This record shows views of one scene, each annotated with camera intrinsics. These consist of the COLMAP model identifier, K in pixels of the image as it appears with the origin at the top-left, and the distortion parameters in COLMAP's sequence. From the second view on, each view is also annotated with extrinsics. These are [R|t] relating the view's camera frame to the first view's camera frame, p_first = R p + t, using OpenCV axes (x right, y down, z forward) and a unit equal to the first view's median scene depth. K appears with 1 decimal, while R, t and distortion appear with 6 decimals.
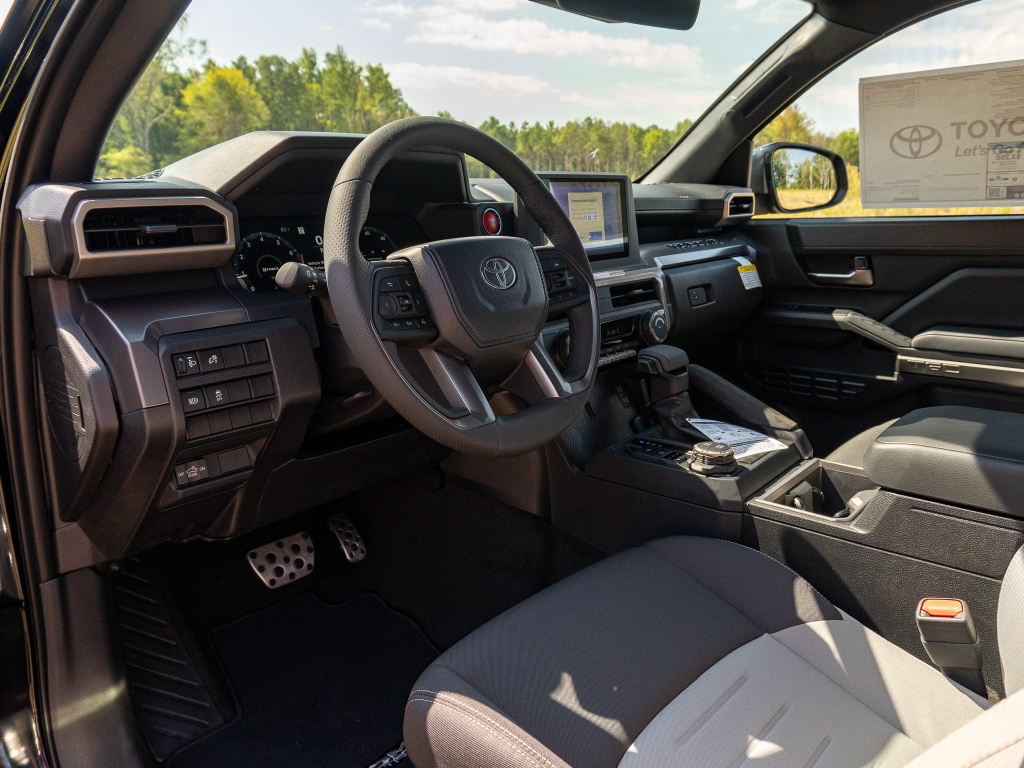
lens RADIAL K [[772.3, 0, 522.2], [0, 772.3, 386.4], [0, 0, 1]] dist [-0.025949, 0.003629]
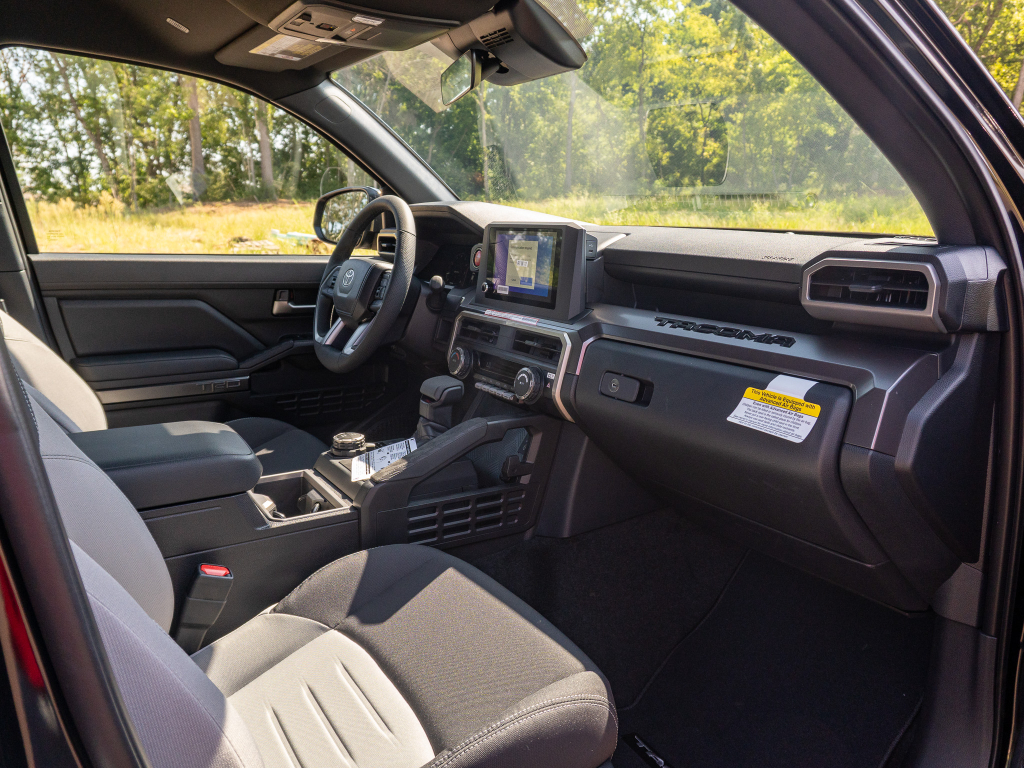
lens RADIAL K [[772.3, 0, 522.2], [0, 772.3, 386.4], [0, 0, 1]] dist [-0.025949, 0.003629]
pose [[-0.302389, 0.204537, -0.930981, 1.250753], [-0.242918, 0.927919, 0.282766, -0.402472], [0.921711, 0.311658, -0.230907, 1.433426]]
